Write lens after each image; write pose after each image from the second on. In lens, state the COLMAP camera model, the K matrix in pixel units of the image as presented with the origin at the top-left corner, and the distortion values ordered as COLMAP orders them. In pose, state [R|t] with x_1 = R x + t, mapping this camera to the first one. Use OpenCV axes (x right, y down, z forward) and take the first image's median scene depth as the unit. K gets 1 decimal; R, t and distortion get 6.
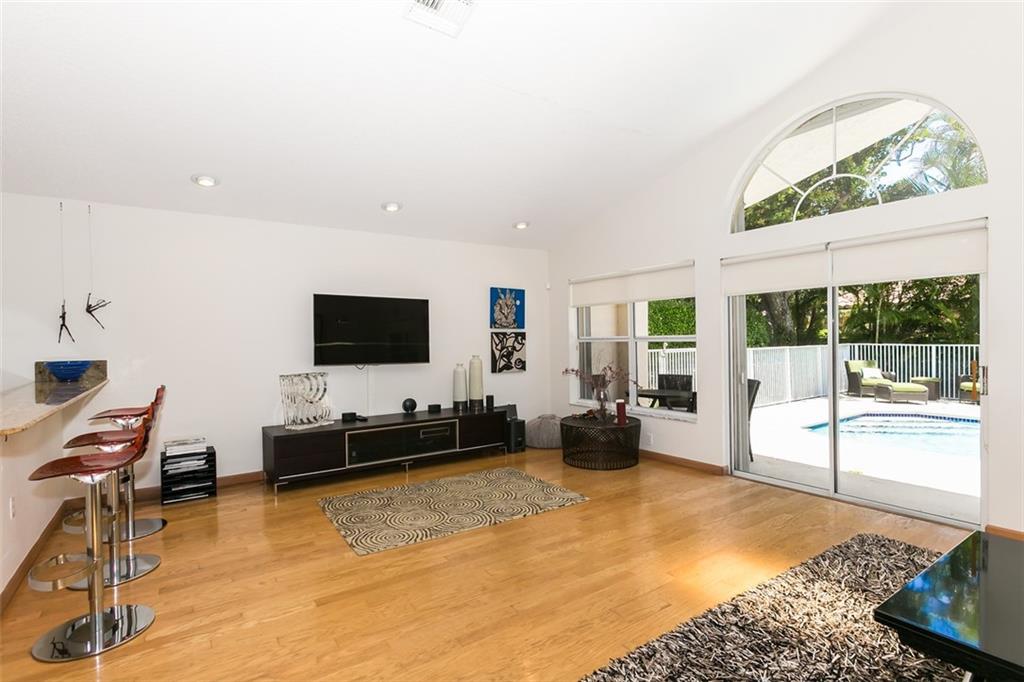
lens RADIAL K [[497.9, 0, 516.7], [0, 497.9, 342.8], [0, 0, 1]] dist [-0.010665, 0.003806]
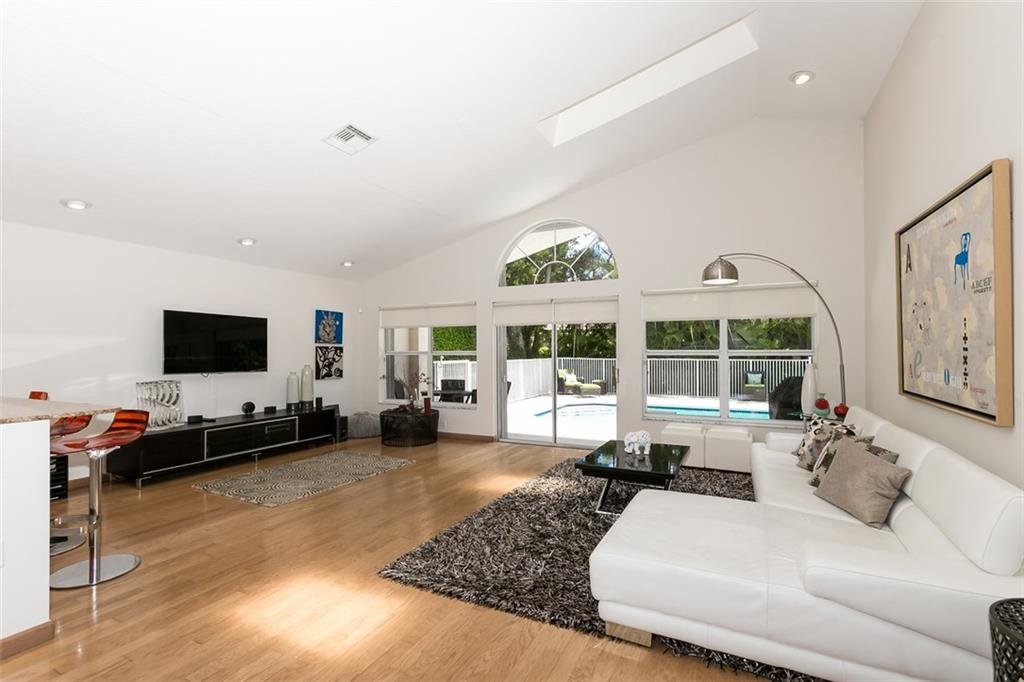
lens RADIAL K [[484.1, 0, 510.3], [0, 484.1, 343.4], [0, 0, 1]] dist [0.000563, 0.000894]
pose [[0.877478, 0.019817, 0.479208, -0.225633], [-0.007270, 0.999581, -0.028023, 0.001445], [-0.479562, 0.021105, 0.877254, -0.302337]]
